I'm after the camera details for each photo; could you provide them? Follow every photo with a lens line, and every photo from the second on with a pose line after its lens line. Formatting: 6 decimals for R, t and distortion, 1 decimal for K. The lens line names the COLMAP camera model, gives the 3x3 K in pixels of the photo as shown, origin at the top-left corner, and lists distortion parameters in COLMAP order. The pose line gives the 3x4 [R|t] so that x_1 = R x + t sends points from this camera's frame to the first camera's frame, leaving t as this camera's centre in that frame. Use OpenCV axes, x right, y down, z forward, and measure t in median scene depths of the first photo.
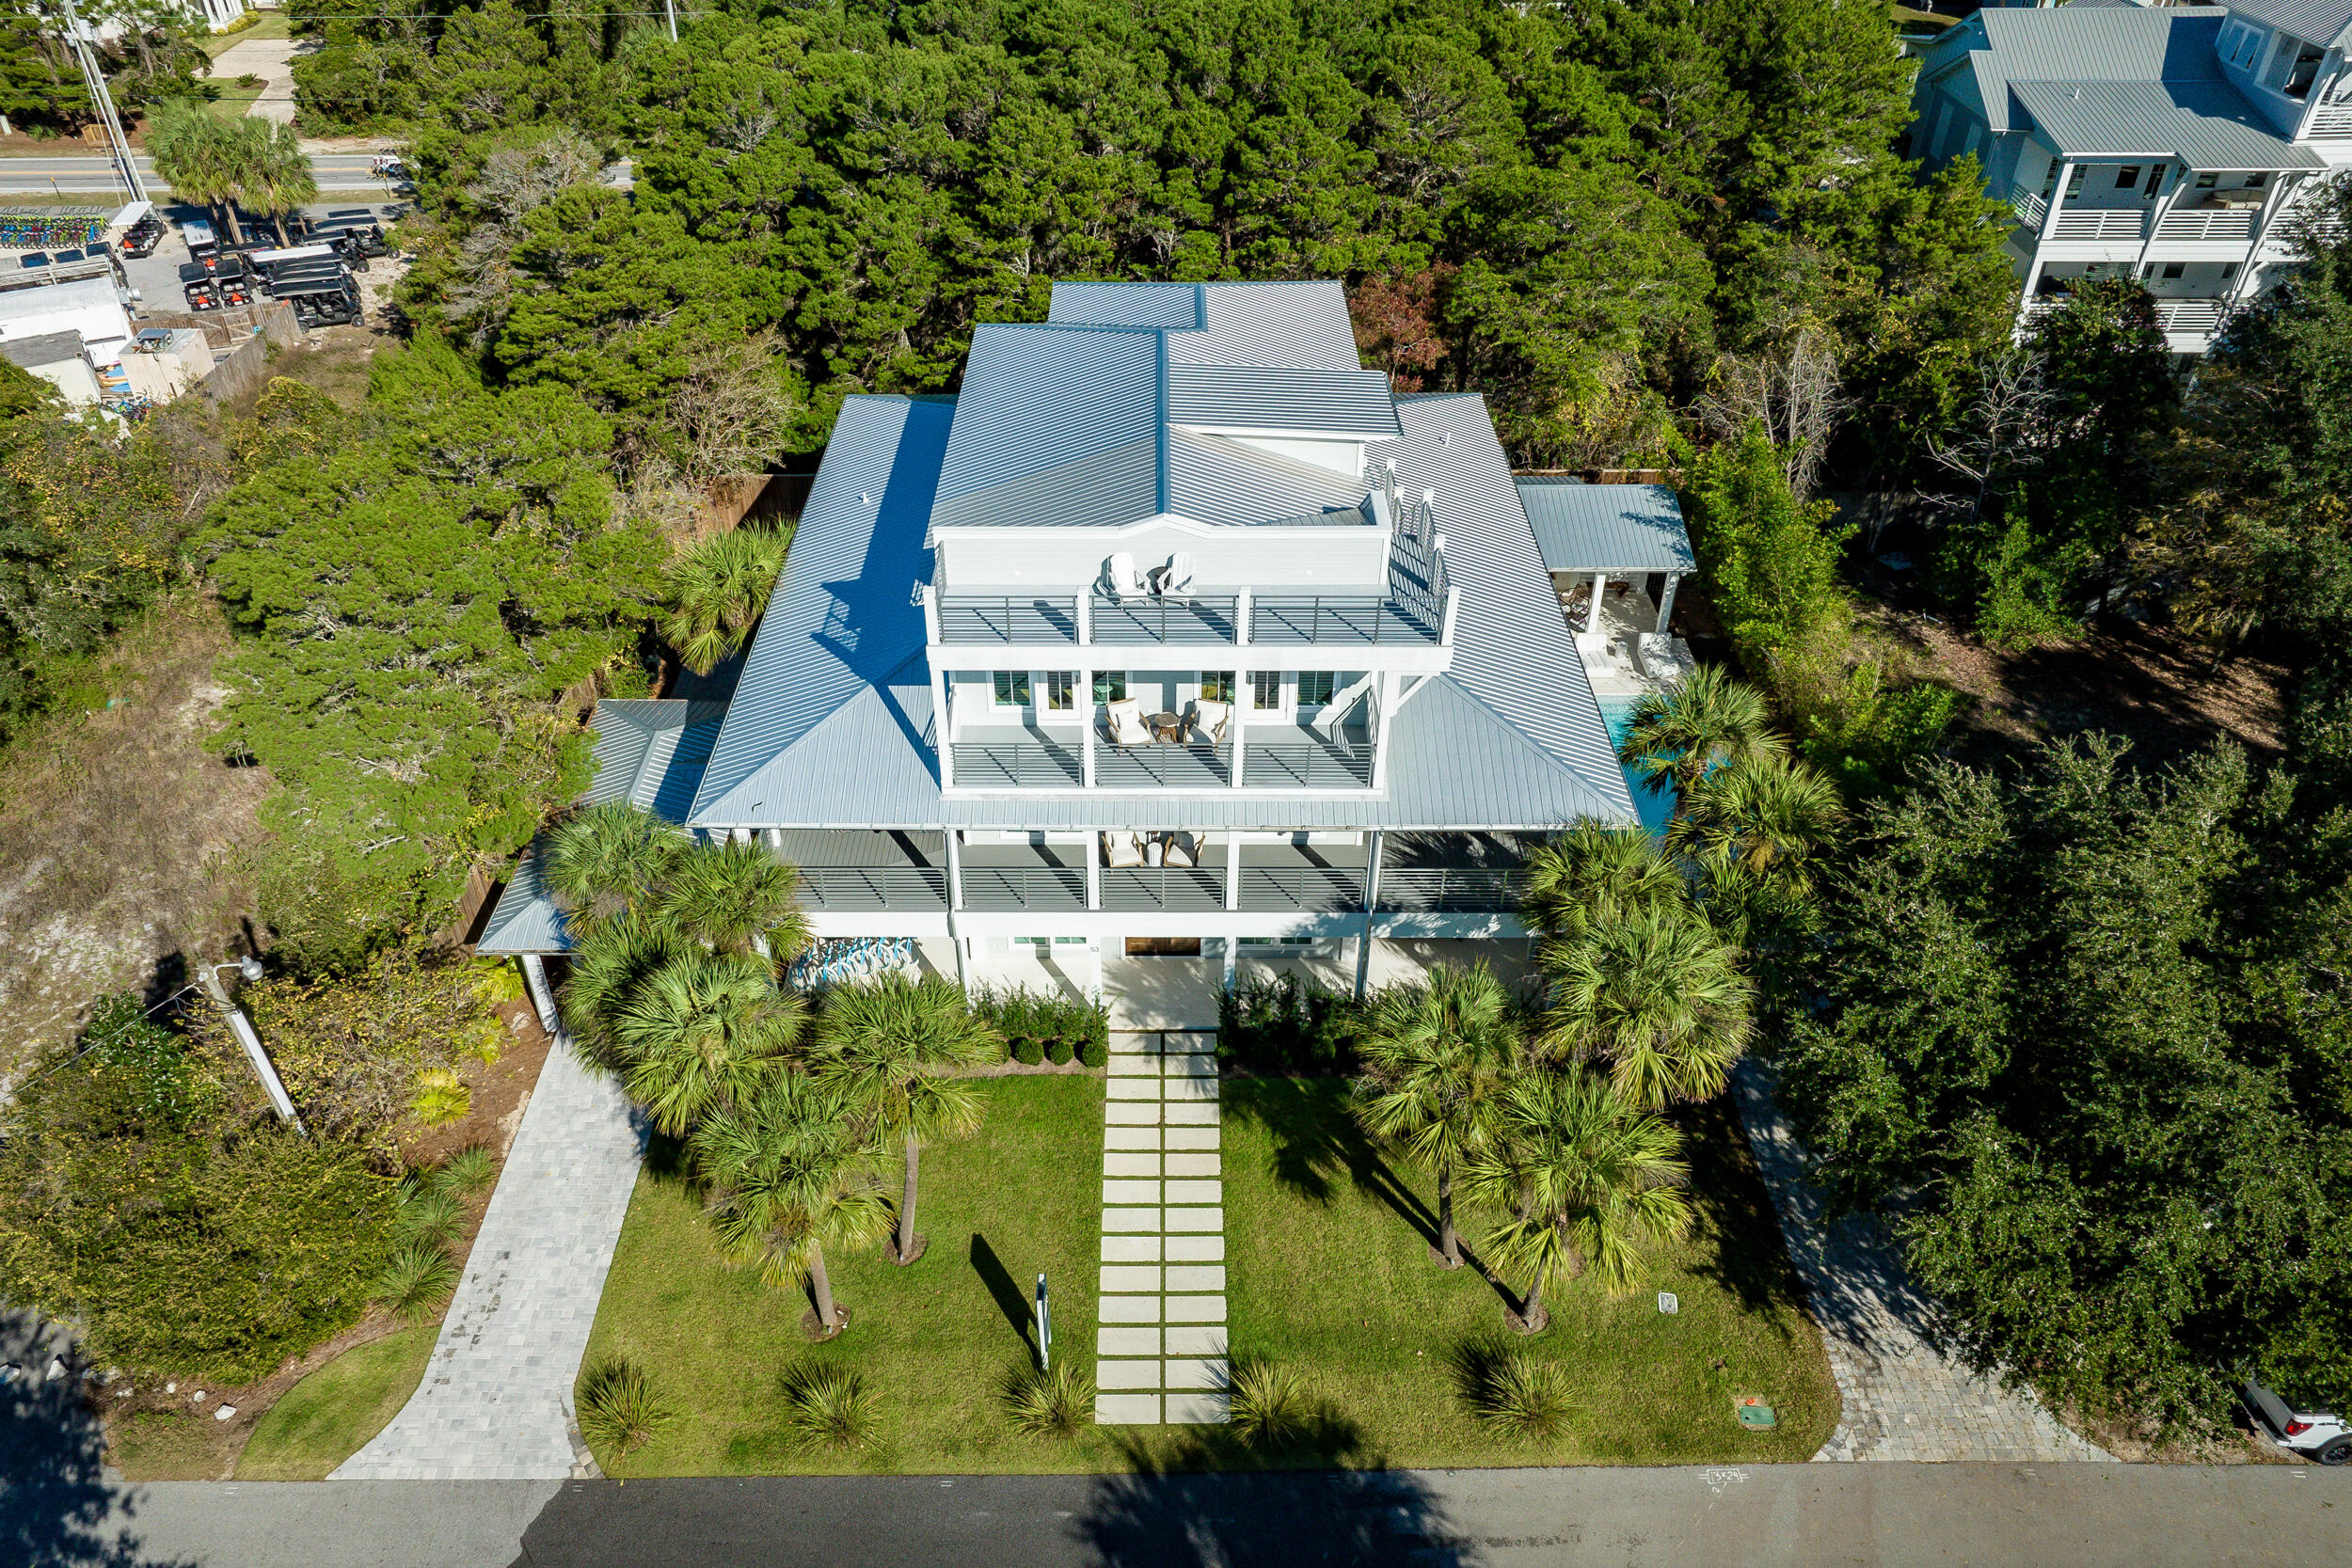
lens RADIAL K [[1627.5, 0, 1148.3], [0, 1627.5, 887.4], [0, 0, 1]] dist [-0.011420, 0.015108]
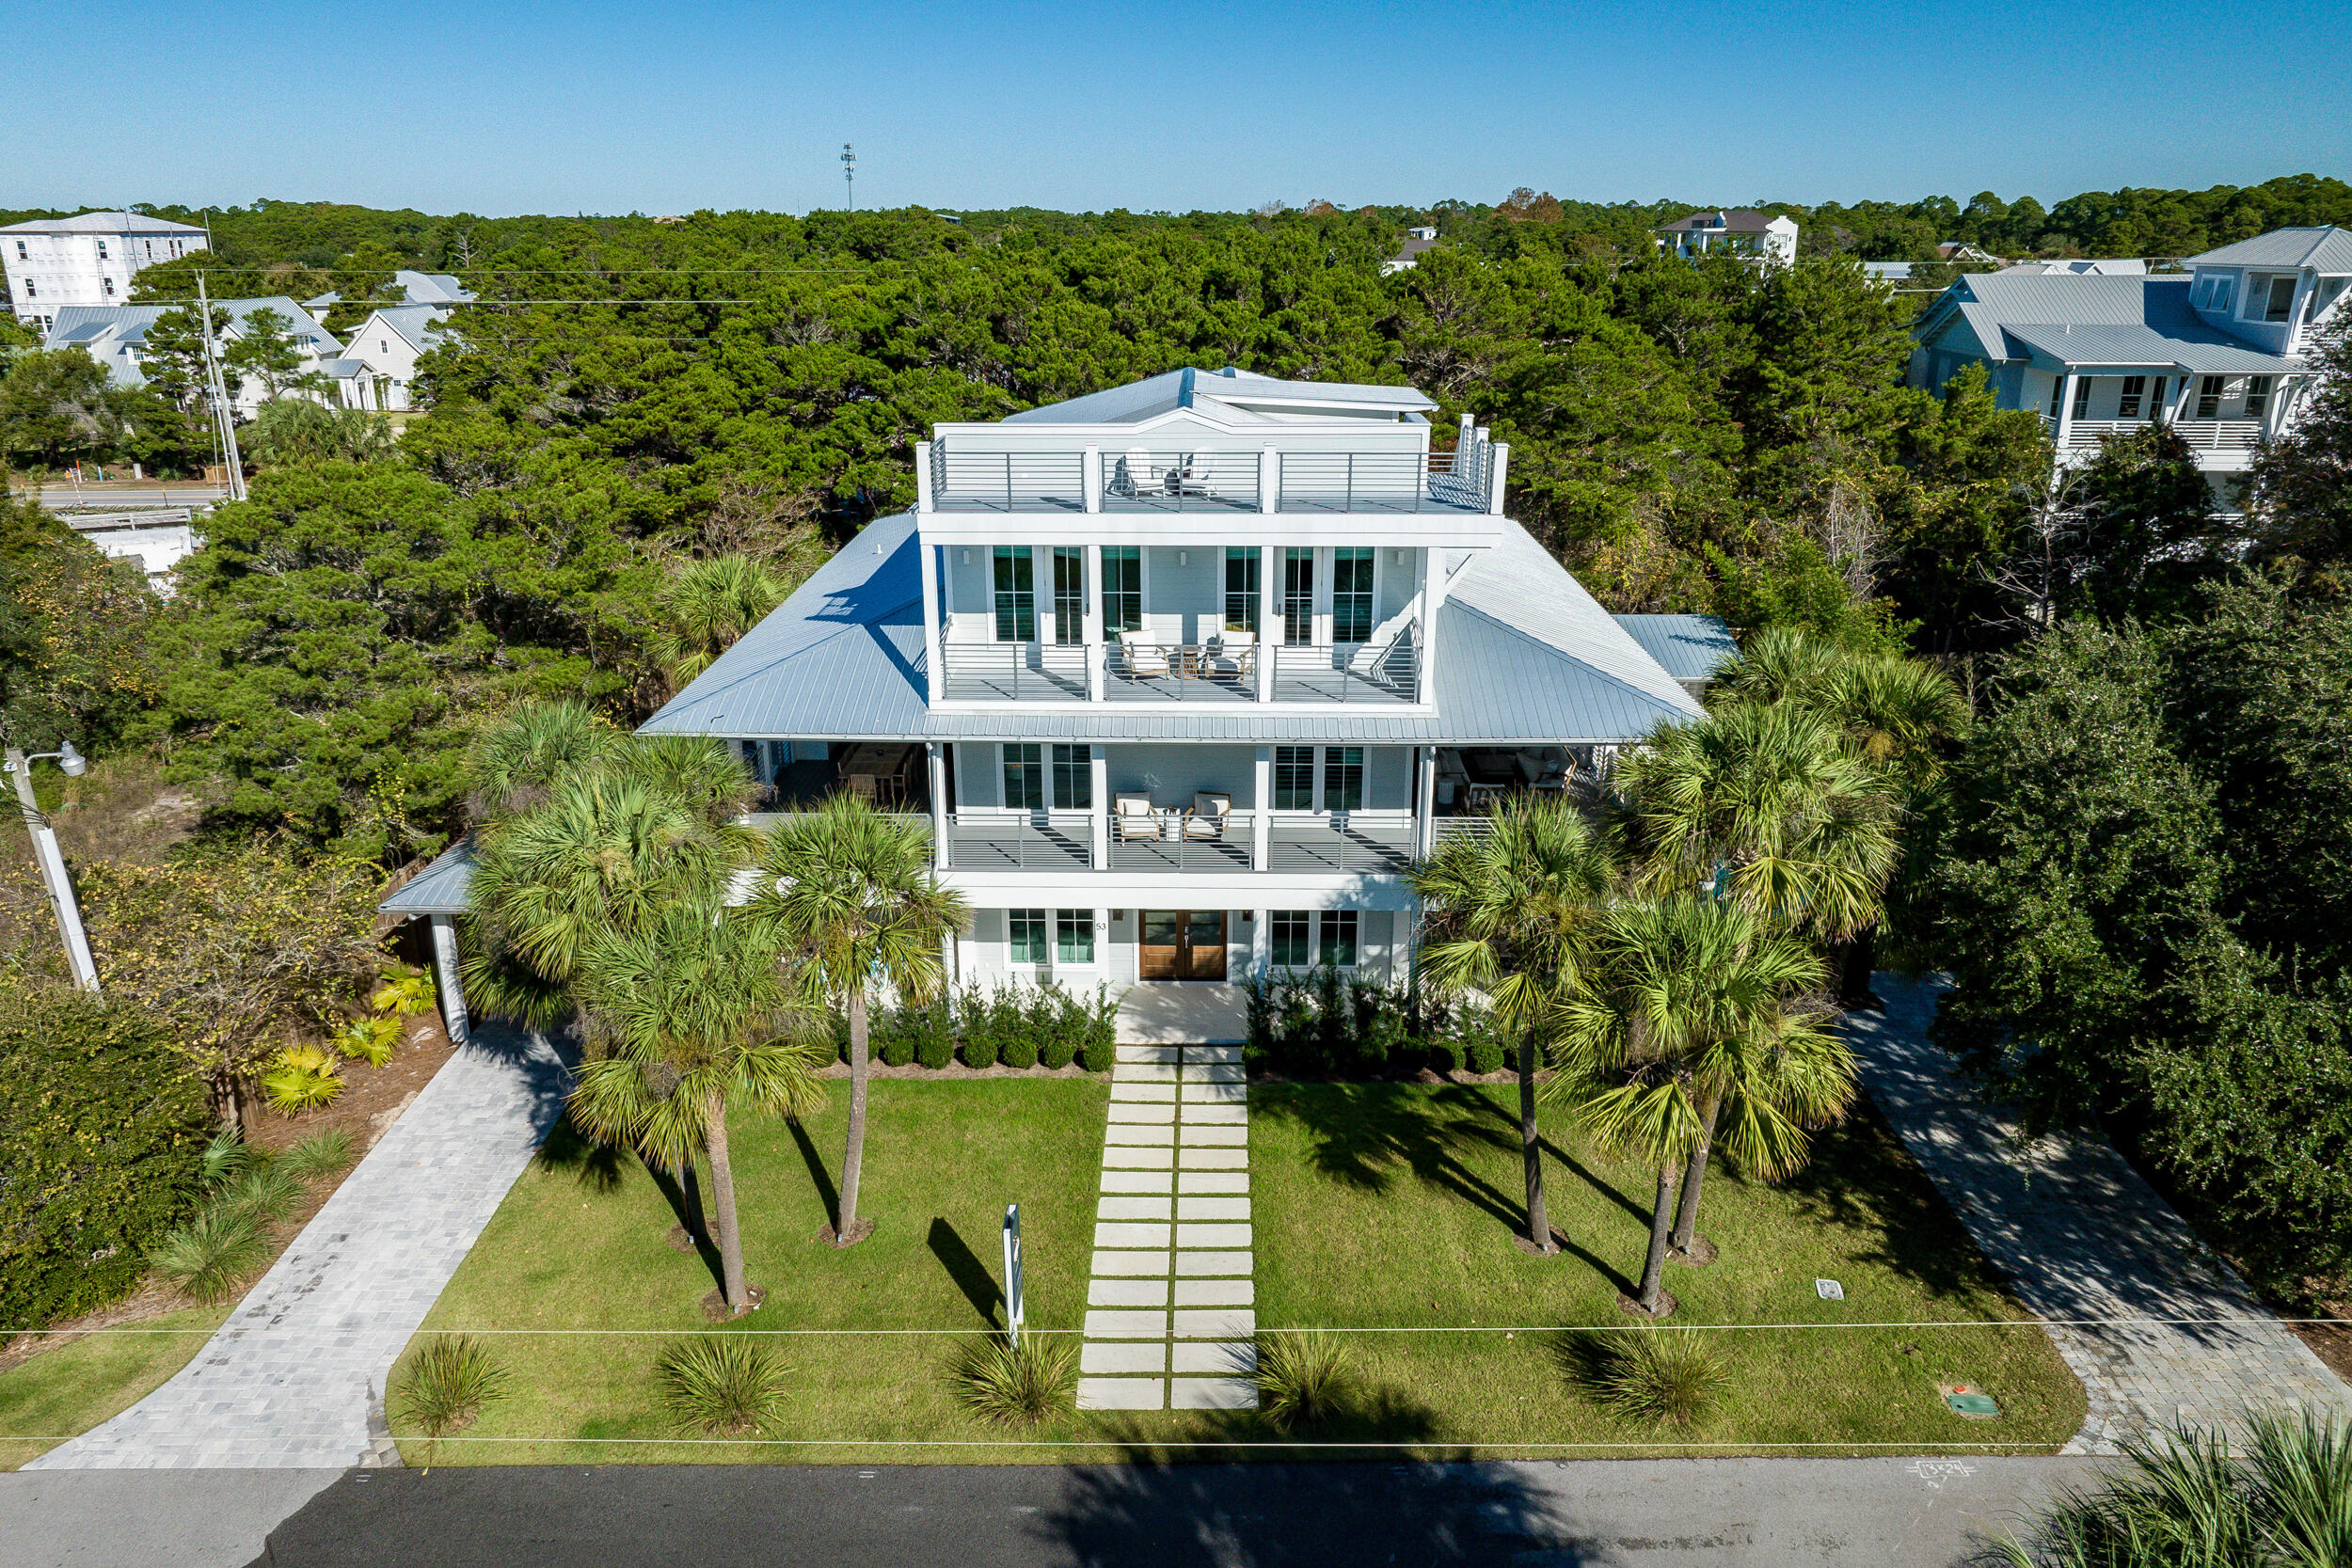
lens RADIAL K [[1627.5, 0, 1175.2], [0, 1627.5, 780.0], [0, 0, 1]] dist [-0.011420, 0.015108]
pose [[0.999901, 0.007626, -0.011865, 0.016982], [-0.011008, 0.947852, -0.318520, 0.259400], [0.008818, 0.318619, 0.947842, 0.182584]]
